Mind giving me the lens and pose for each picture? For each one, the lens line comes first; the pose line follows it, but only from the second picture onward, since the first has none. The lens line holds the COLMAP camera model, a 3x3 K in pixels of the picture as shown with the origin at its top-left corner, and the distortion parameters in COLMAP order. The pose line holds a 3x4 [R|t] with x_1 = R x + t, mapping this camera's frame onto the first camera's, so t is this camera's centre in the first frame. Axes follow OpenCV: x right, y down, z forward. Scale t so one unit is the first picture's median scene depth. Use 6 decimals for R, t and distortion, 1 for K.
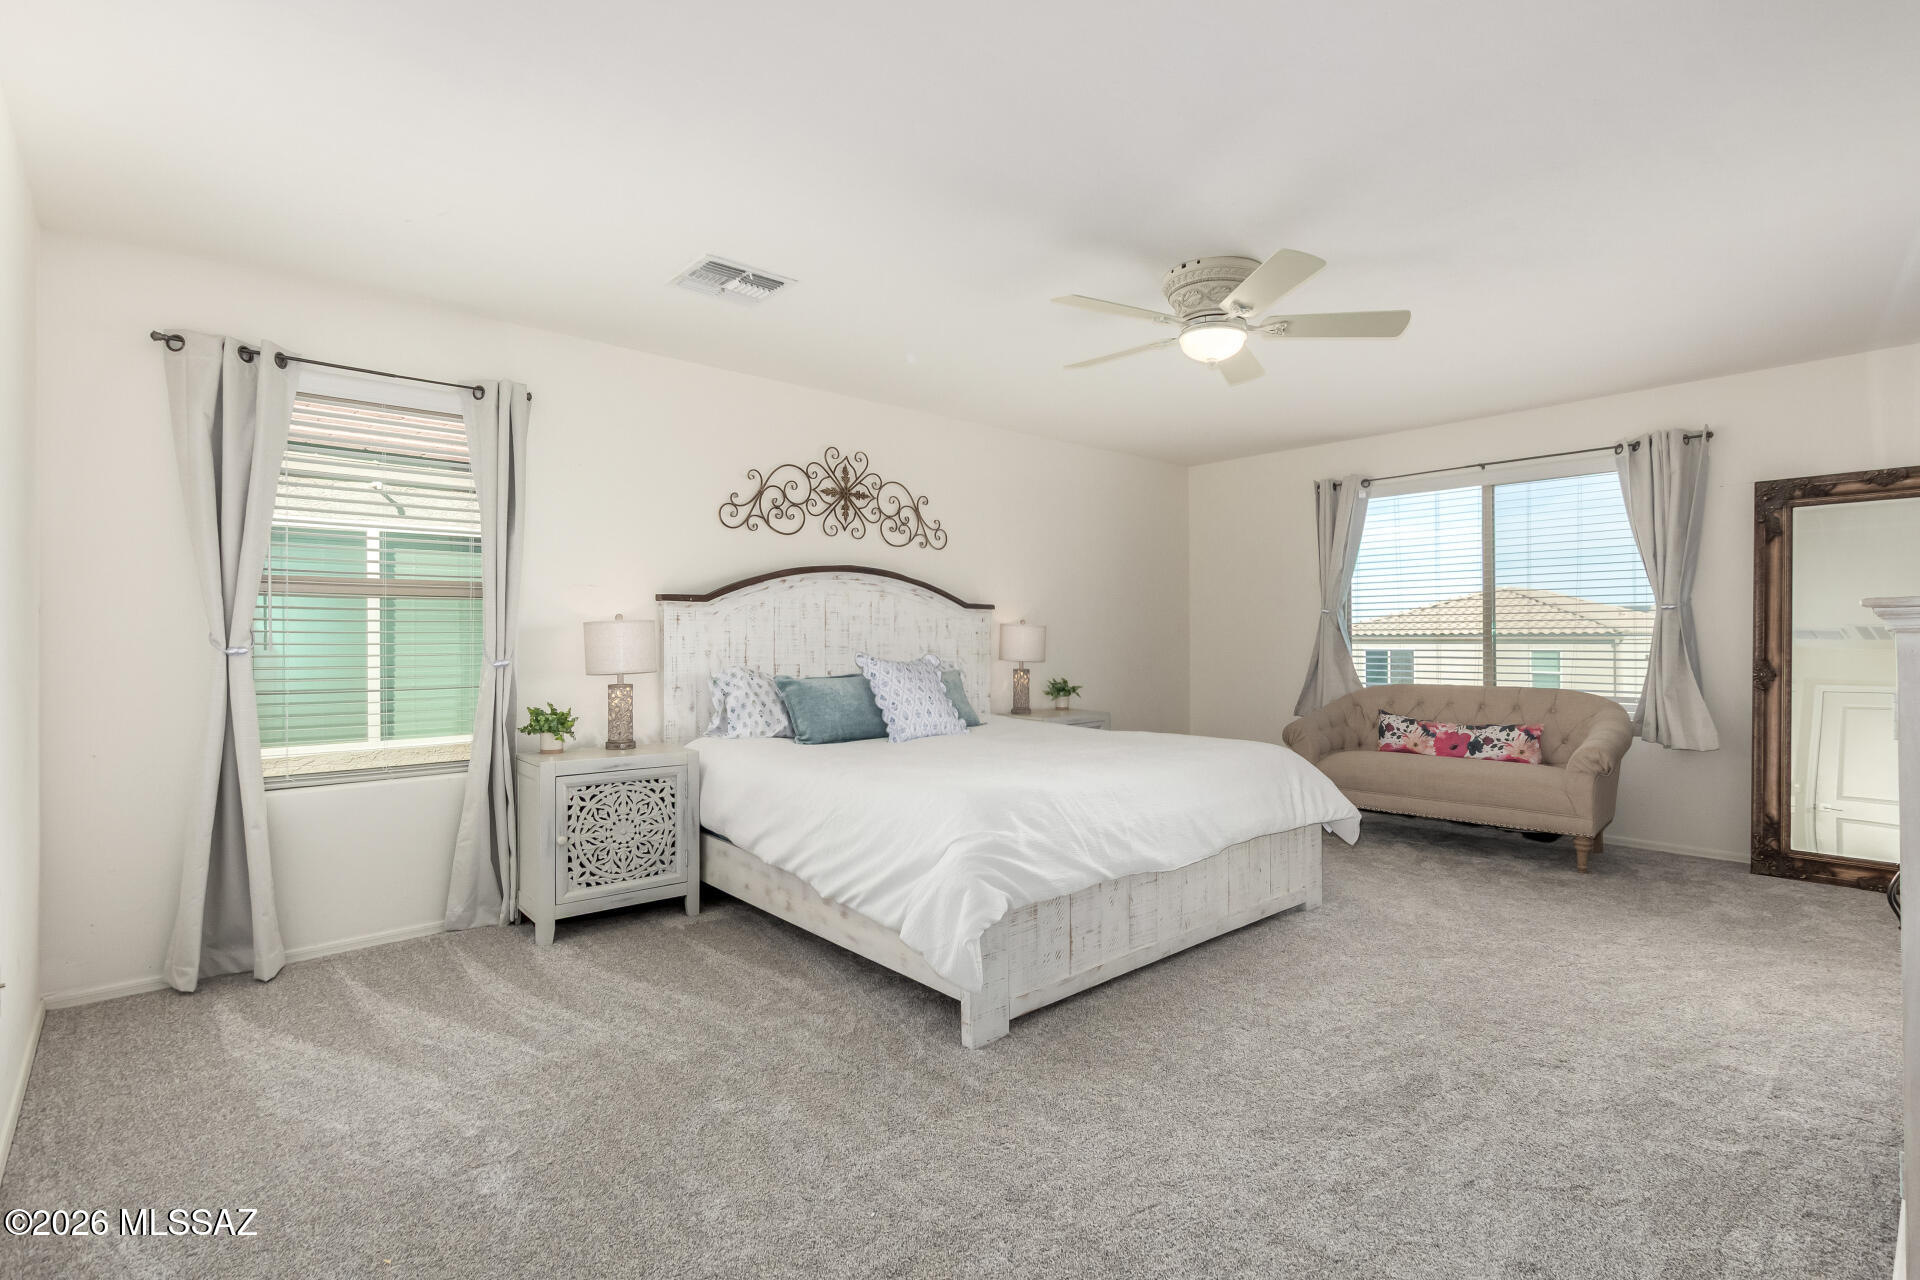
lens RADIAL K [[906.2, 0, 973.3], [0, 906.2, 645.1], [0, 0, 1]] dist [0.007323, -0.001693]
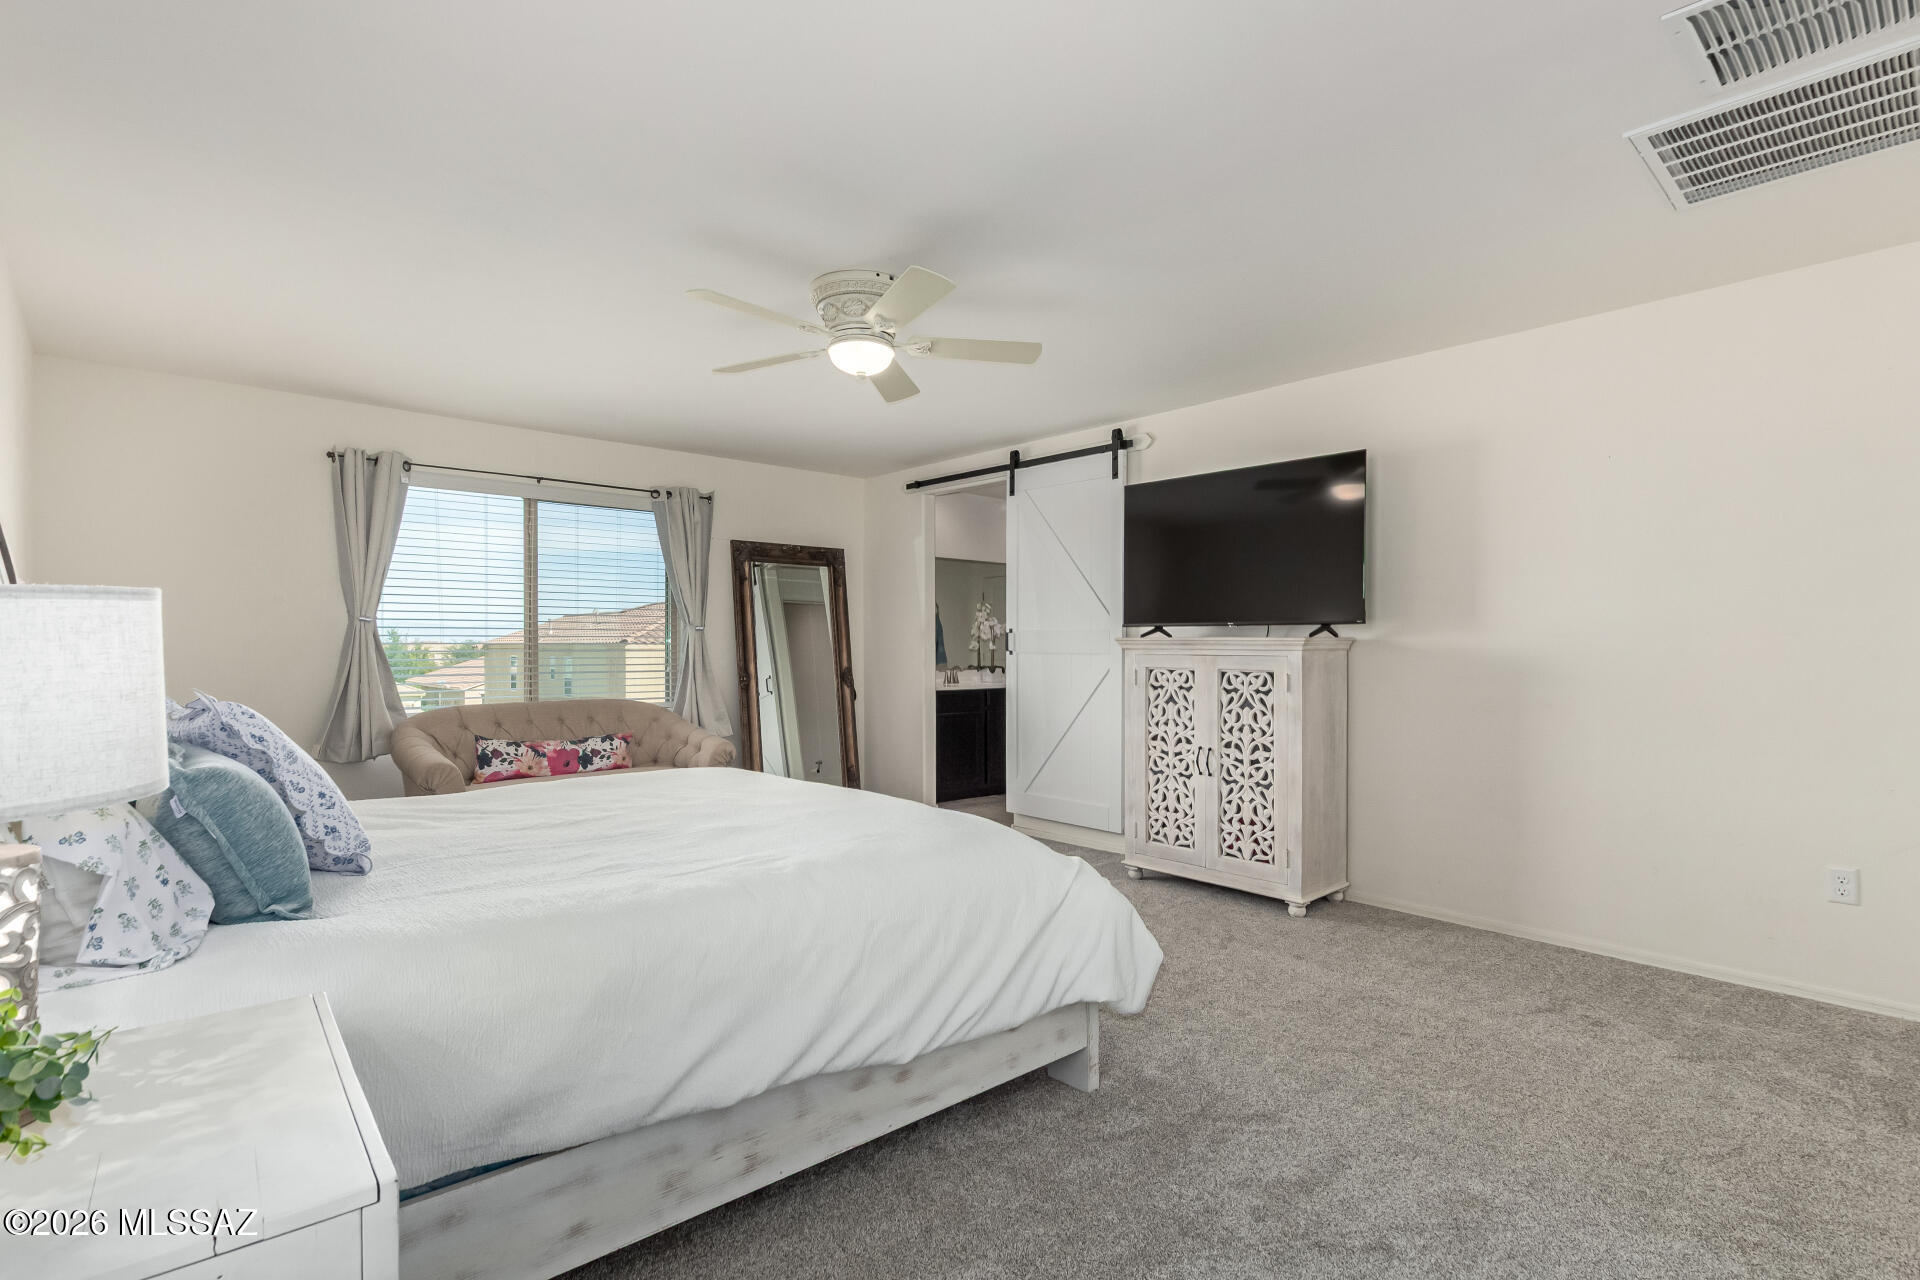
lens RADIAL K [[922.3, 0, 967.7], [0, 922.3, 651.4], [0, 0, 1]] dist [0.009290, -0.000475]
pose [[-0.002758, 0.005090, 0.999983, -0.463690], [0.013742, 0.999893, -0.005052, 0.001702], [-0.999902, 0.013728, -0.002827, 0.557413]]
